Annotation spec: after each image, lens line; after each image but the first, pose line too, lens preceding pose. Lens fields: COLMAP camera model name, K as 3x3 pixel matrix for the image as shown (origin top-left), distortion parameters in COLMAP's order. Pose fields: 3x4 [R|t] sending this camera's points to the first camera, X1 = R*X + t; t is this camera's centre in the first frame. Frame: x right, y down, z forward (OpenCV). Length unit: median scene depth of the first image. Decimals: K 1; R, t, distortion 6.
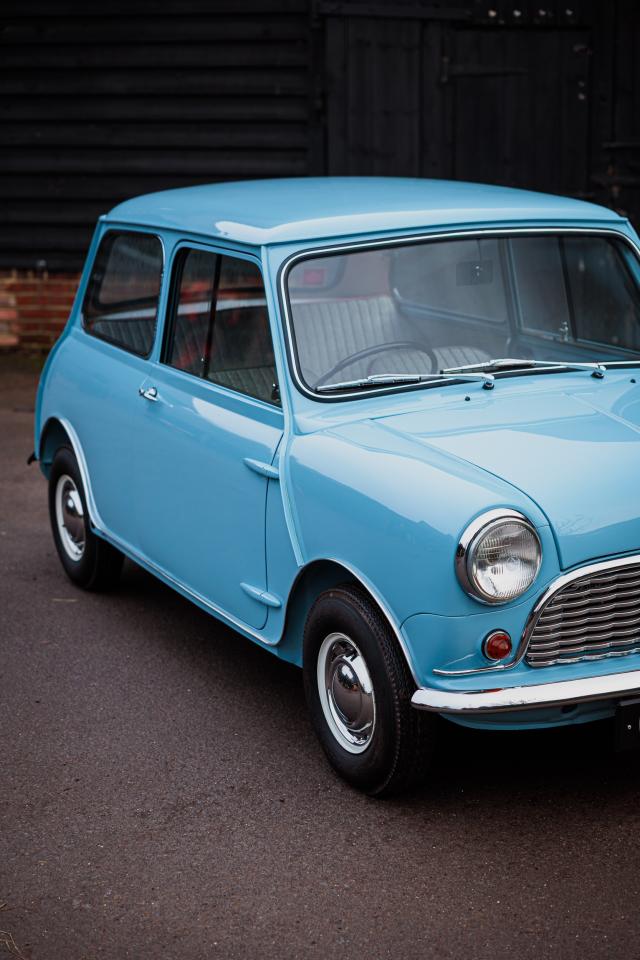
lens RADIAL K [[1913.9, 0, 309.9], [0, 1913.9, 499.3], [0, 0, 1]] dist [0.026258, 0.000000]
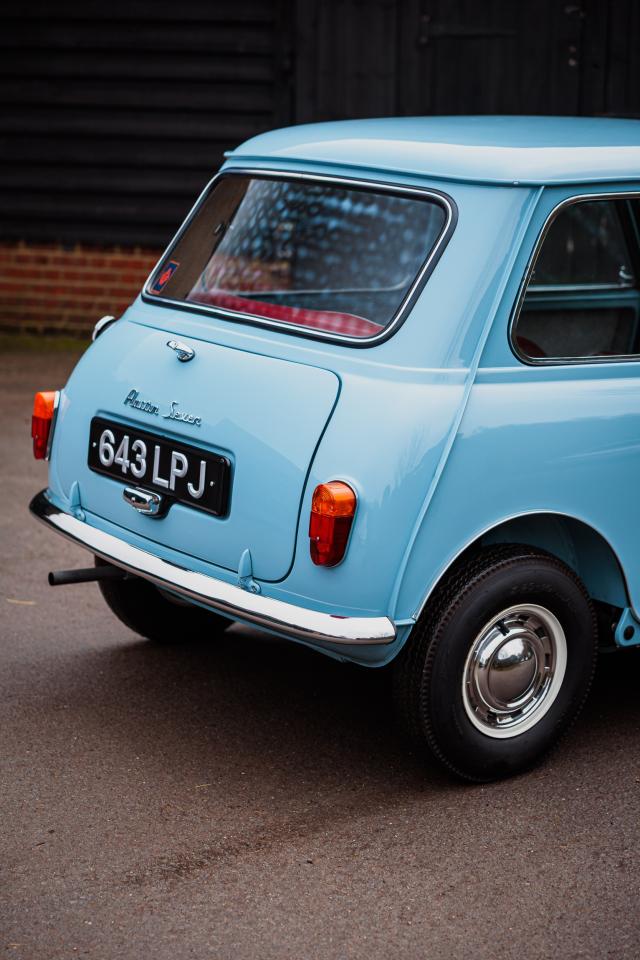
lens RADIAL K [[1913.9, 0, 312.0], [0, 1913.9, 483.5], [0, 0, 1]] dist [0.026258, 0.000000]
pose [[0.998759, 0.018412, 0.046274, -0.022284], [-0.018105, 0.999811, -0.007044, 0.001819], [-0.046395, 0.006198, 0.998904, 0.080990]]
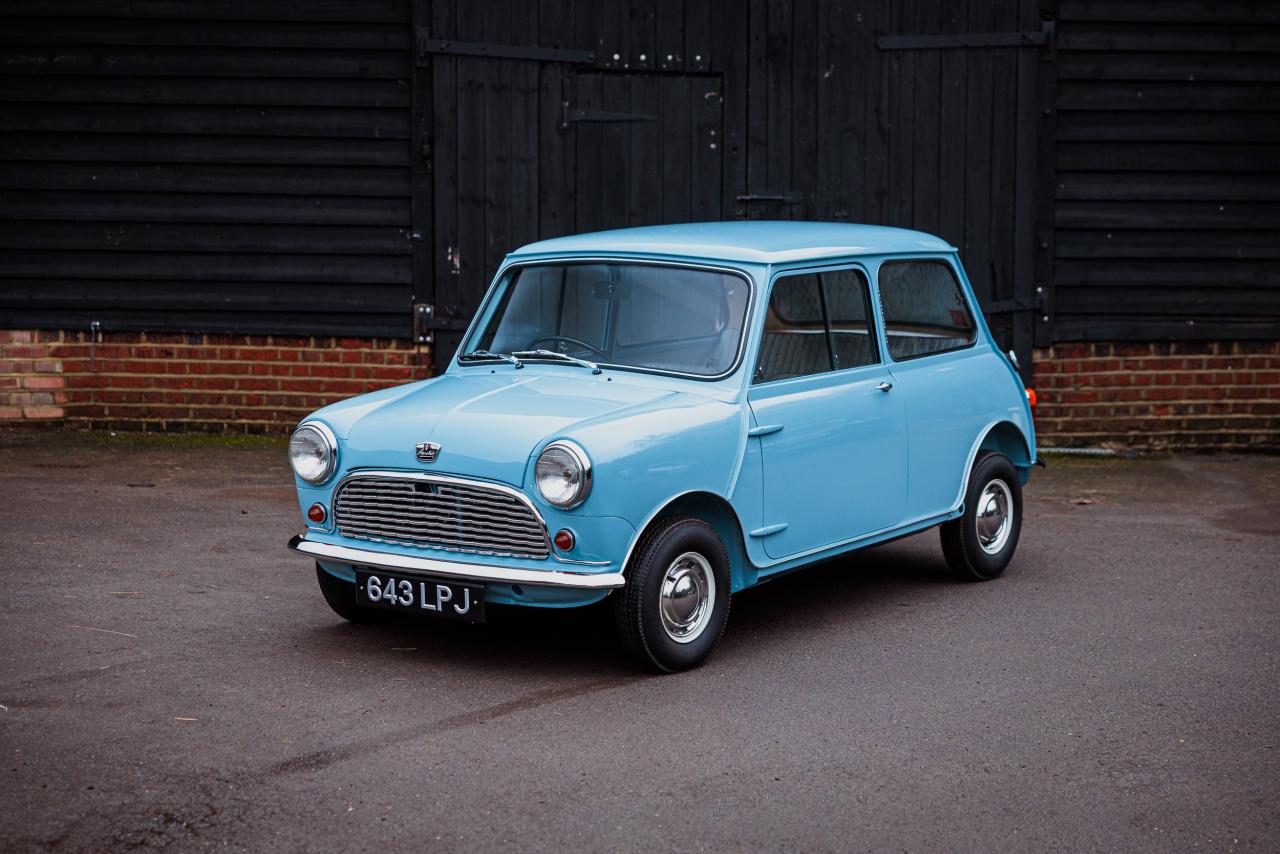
lens RADIAL K [[2551.9, 0, 647.3], [0, 2551.9, 428.7], [0, 0, 1]] dist [0.026258, 0.000000]
pose [[0.971391, -0.011803, 0.237194, -0.184674], [0.032112, 0.996120, -0.081941, 0.029427], [-0.235306, 0.087214, 0.968000, -0.190052]]
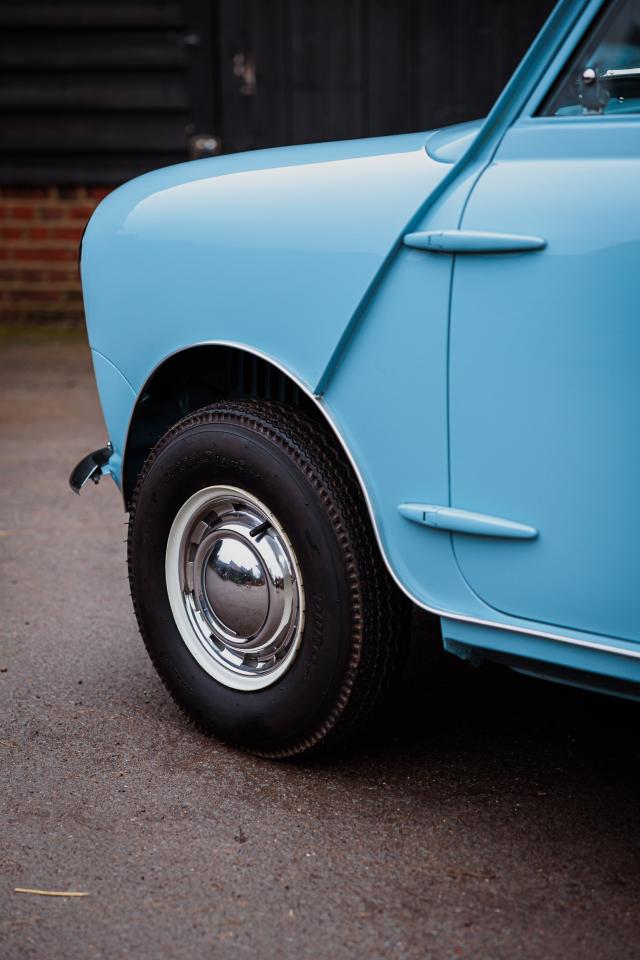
lens RADIAL K [[1913.9, 0, 289.8], [0, 1913.9, 475.2], [0, 0, 1]] dist [0.026258, 0.000000]
pose [[0.982694, -0.040201, 0.180823, -0.091984], [0.040791, 0.999168, 0.000456, -0.017192], [-0.180691, 0.006928, 0.983516, 0.367253]]
